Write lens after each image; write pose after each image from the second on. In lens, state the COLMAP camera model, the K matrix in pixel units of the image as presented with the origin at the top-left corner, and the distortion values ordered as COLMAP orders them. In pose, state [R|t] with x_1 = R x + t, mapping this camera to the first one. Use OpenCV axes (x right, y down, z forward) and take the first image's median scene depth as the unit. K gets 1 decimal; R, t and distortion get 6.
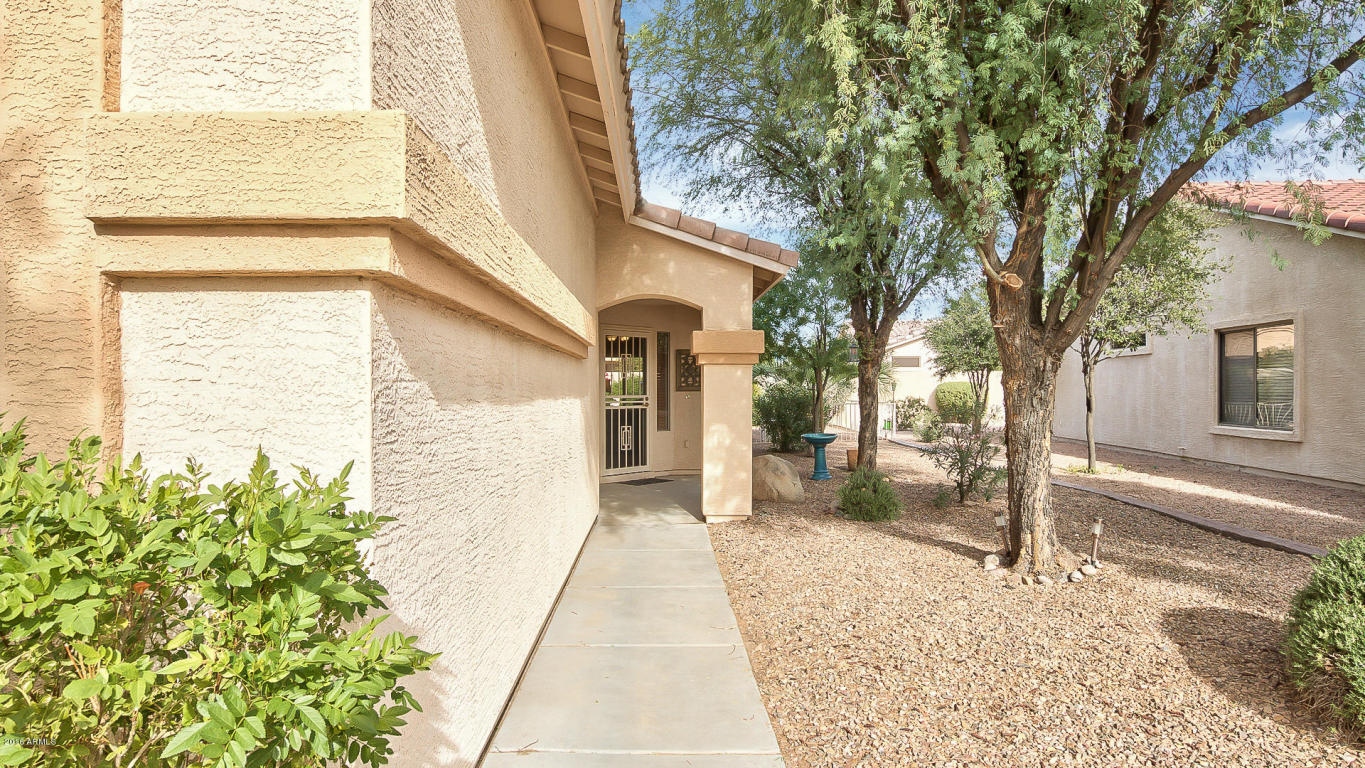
lens RADIAL K [[743.4, 0, 683.2], [0, 743.4, 391.0], [0, 0, 1]] dist [-0.025279, -0.000344]
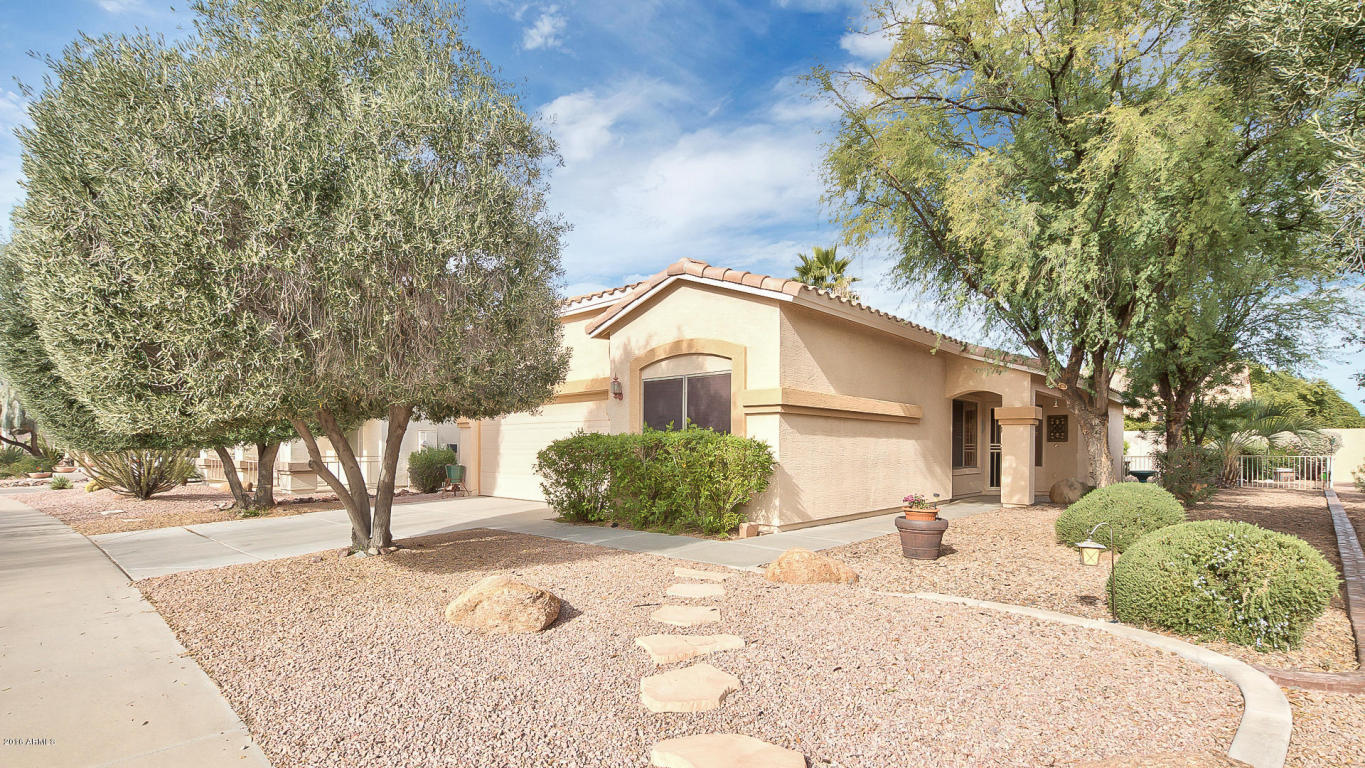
lens RADIAL K [[634.8, 0, 685.1], [0, 634.8, 367.5], [0, 0, 1]] dist [-0.023596, 0.000008]
pose [[0.689636, -0.075226, -0.720239, 0.467294], [-0.018796, 0.992395, -0.121650, 0.022758], [0.723913, 0.097432, 0.682977, -0.525301]]
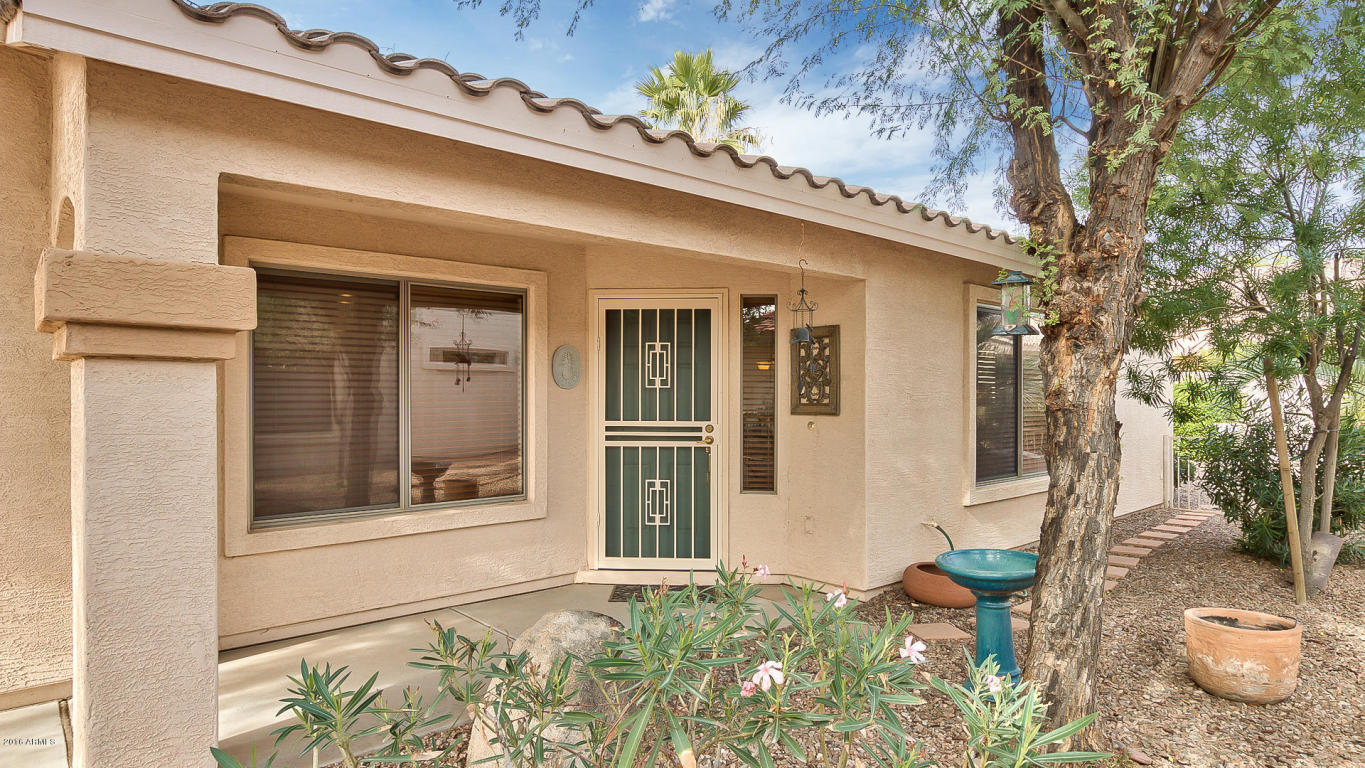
lens RADIAL K [[743.4, 0, 683.2], [0, 743.4, 391.0], [0, 0, 1]] dist [-0.025279, -0.000344]
pose [[0.599280, -0.002287, -0.800536, 0.359016], [-0.009772, 0.999901, -0.010172, -0.010325], [0.800480, 0.013919, 0.599198, 0.699800]]
